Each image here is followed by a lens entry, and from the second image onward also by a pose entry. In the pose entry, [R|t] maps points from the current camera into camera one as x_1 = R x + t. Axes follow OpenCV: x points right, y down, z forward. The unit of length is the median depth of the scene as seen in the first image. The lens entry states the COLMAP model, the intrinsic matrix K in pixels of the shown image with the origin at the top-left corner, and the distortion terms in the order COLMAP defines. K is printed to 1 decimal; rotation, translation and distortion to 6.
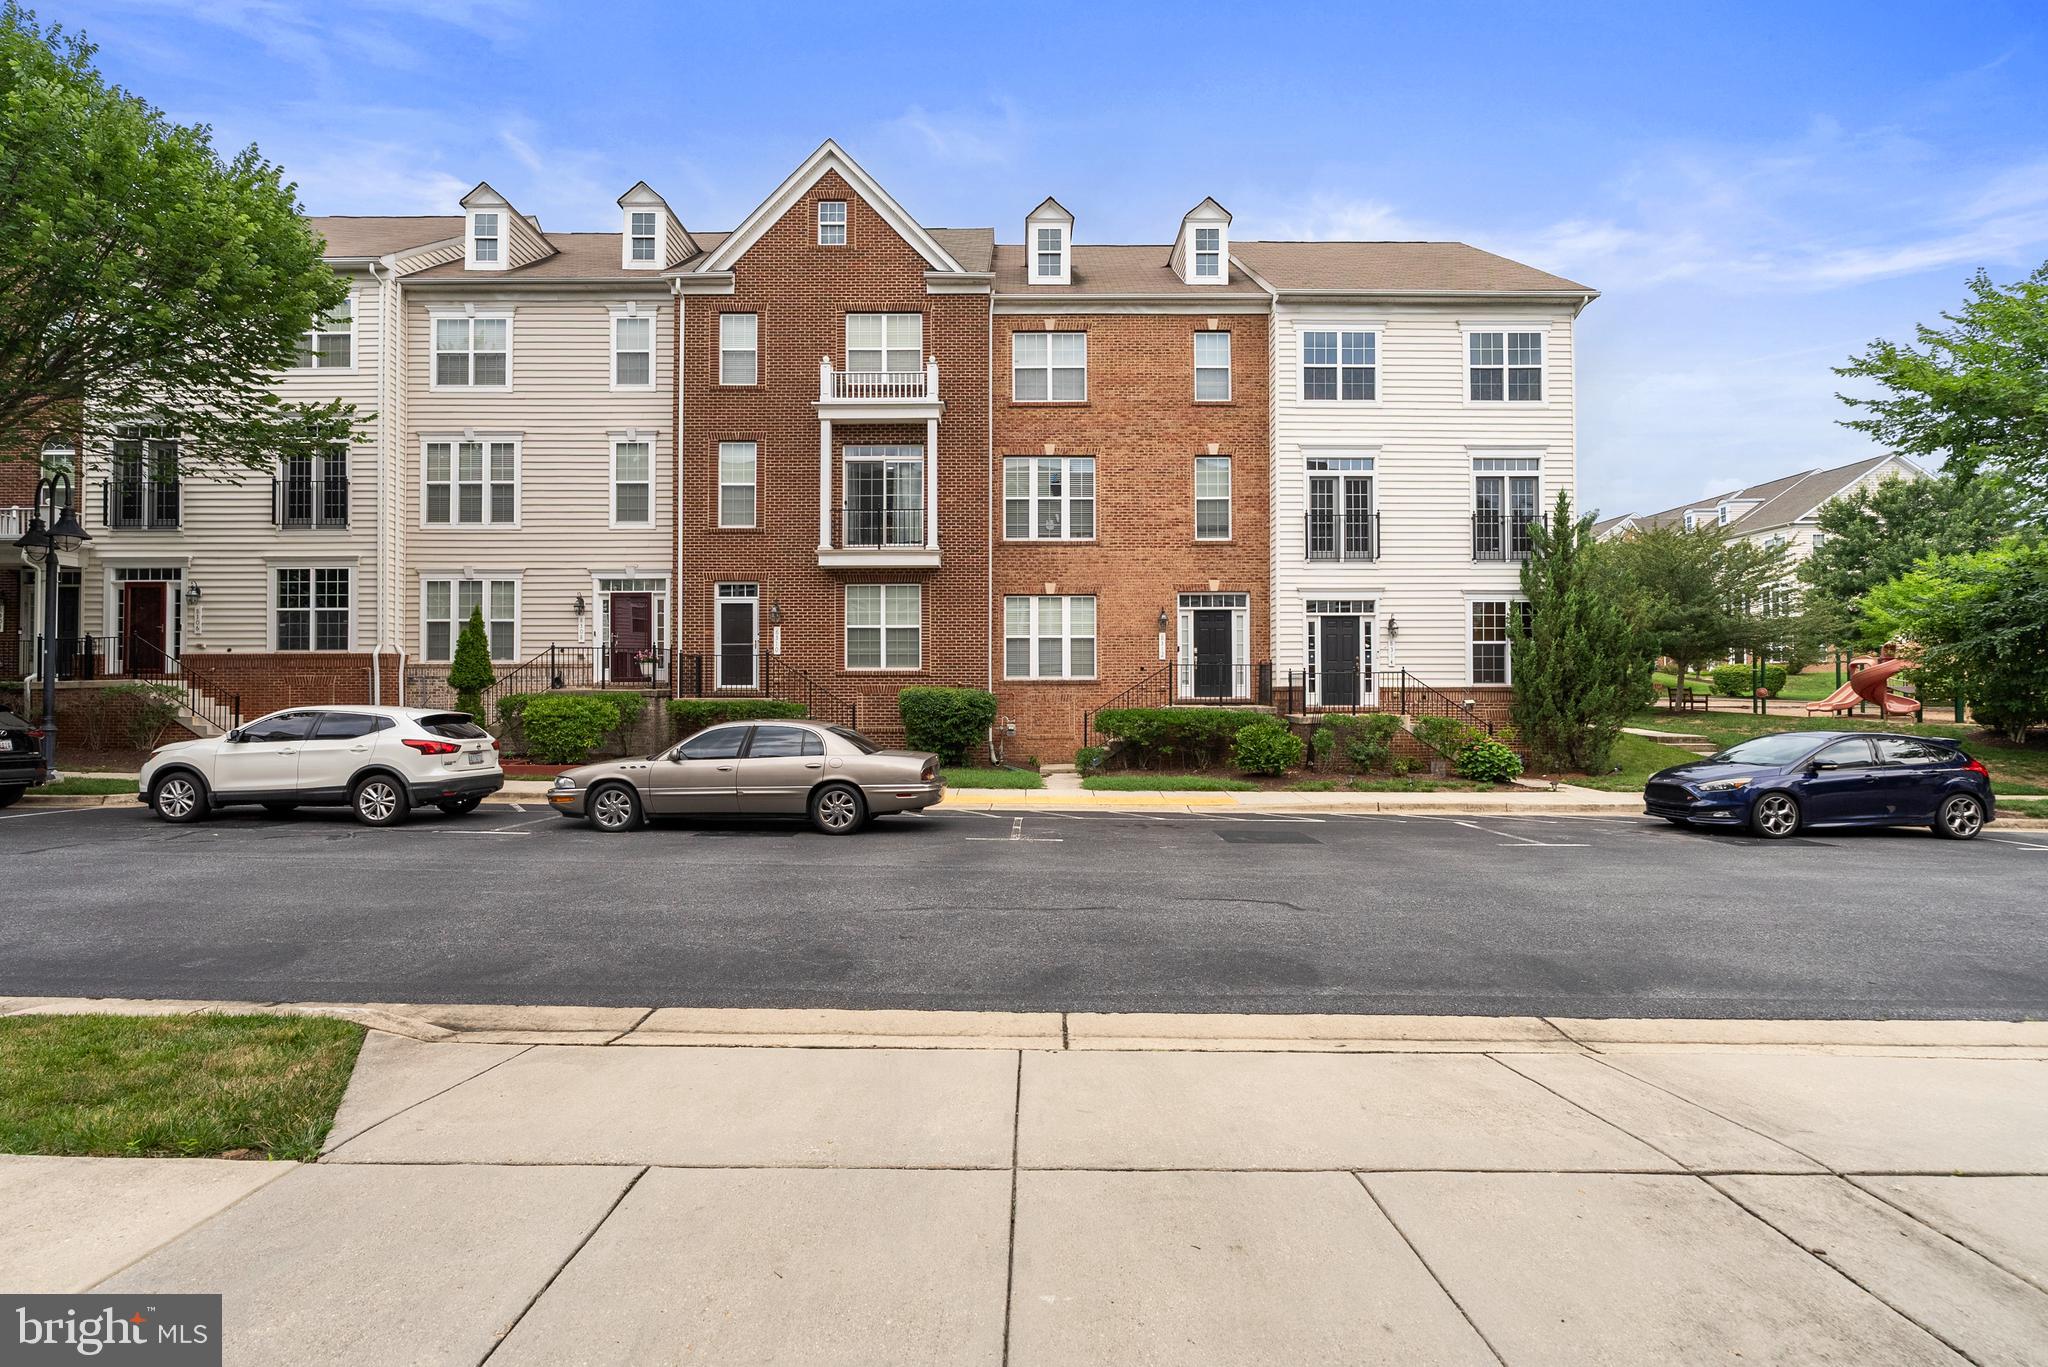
lens RADIAL K [[941.1, 0, 1033.7], [0, 941.1, 687.8], [0, 0, 1]] dist [-0.007820, 0.003201]
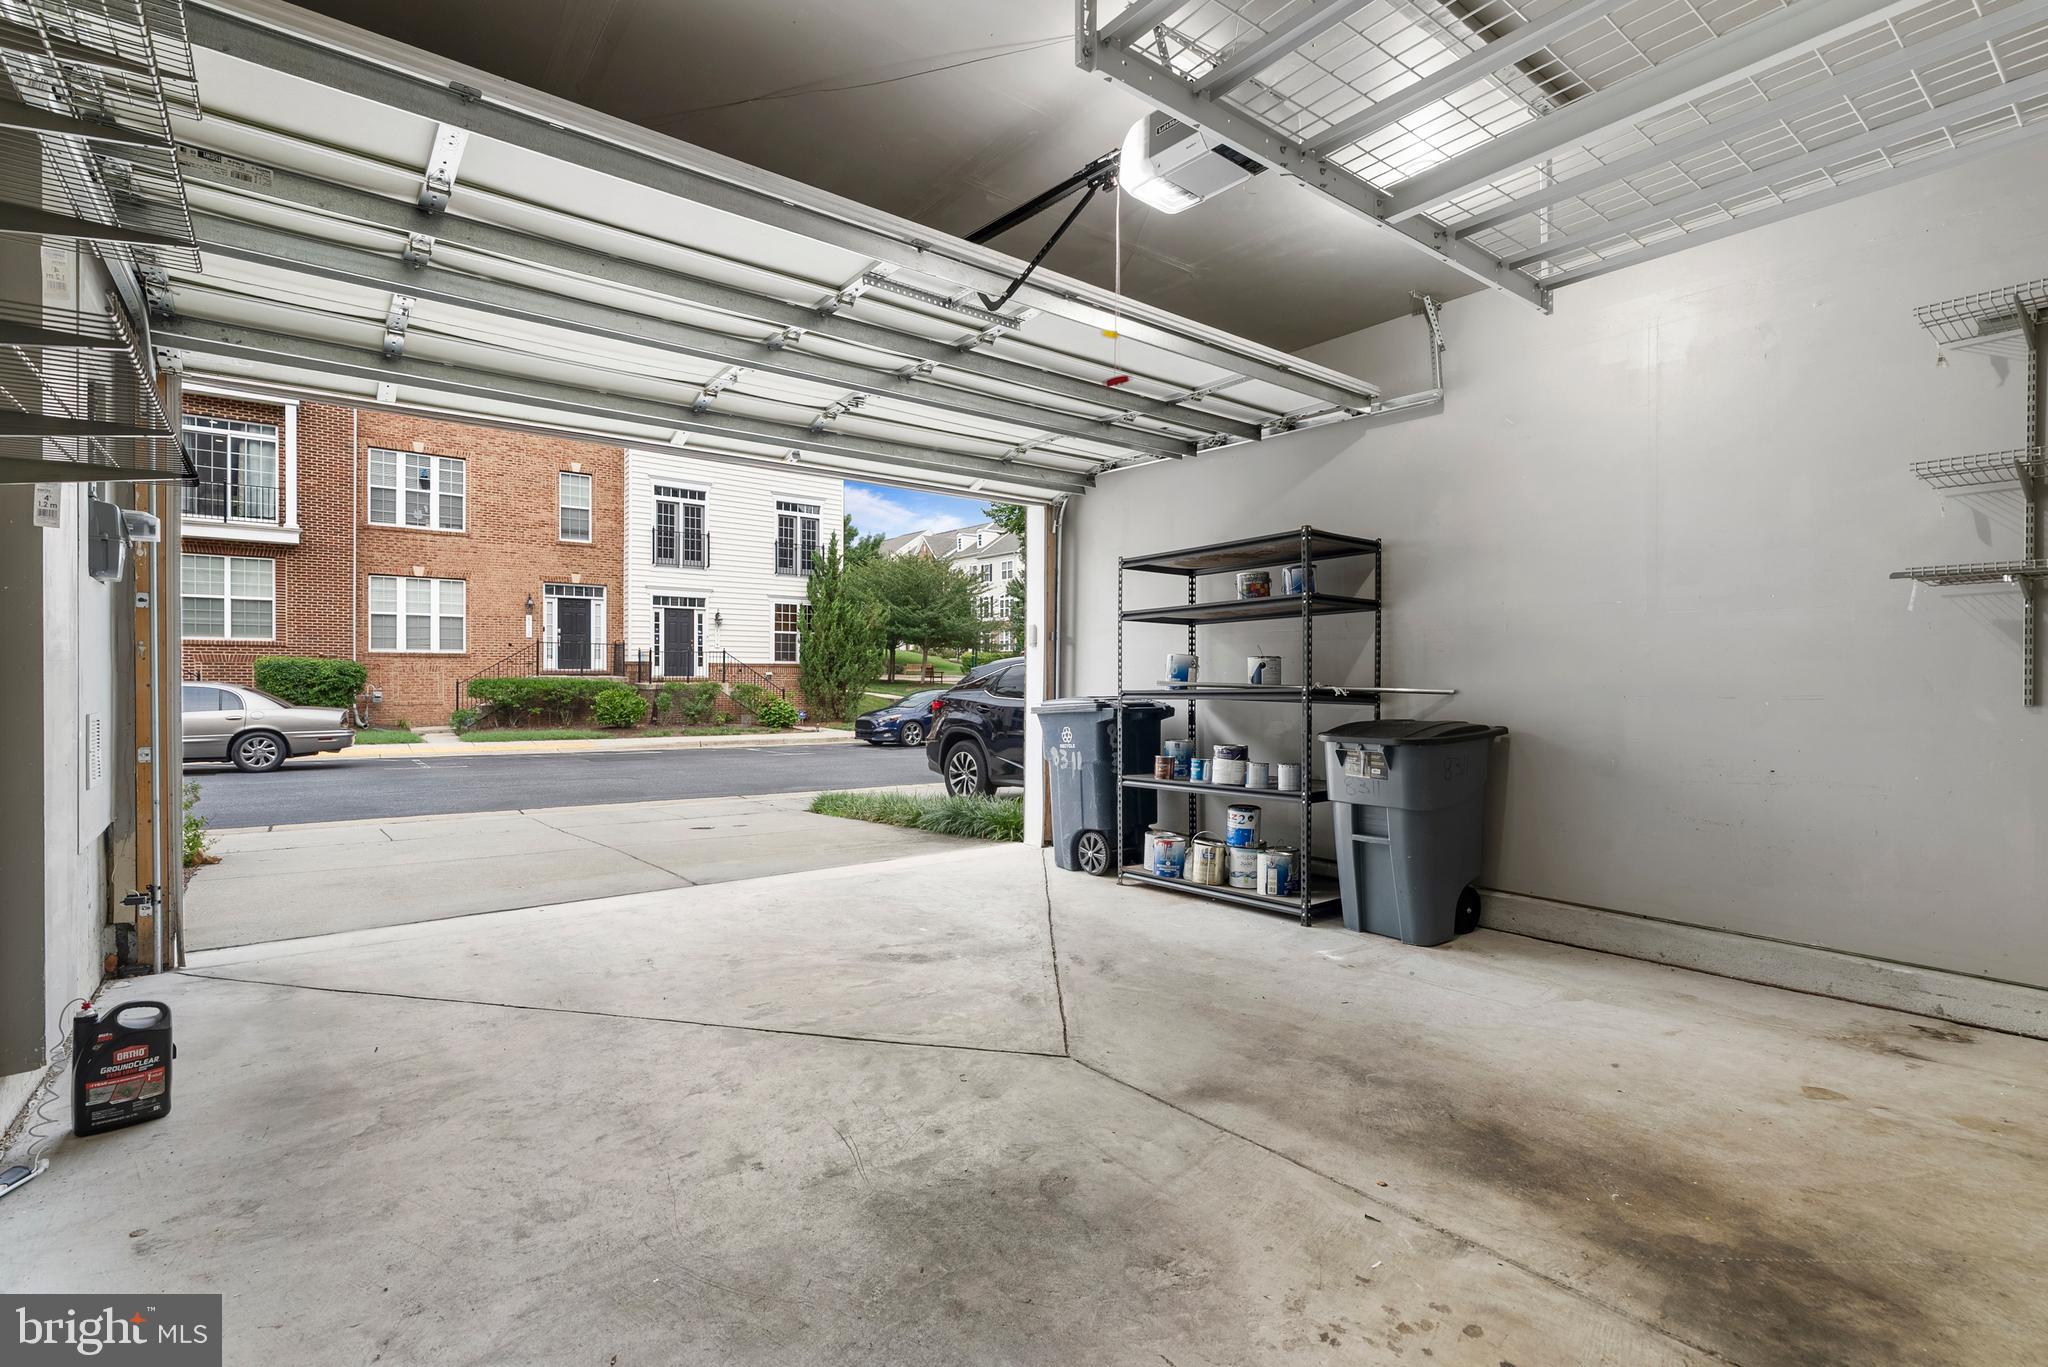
lens RADIAL K [[941.1, 0, 1020.7], [0, 941.1, 683.9], [0, 0, 1]] dist [-0.007820, 0.003201]
pose [[0.798391, 0.001100, 0.602138, -0.086984], [-0.012250, 0.999821, 0.014416, 0.004555], [-0.602014, -0.018886, 0.798262, -0.348034]]
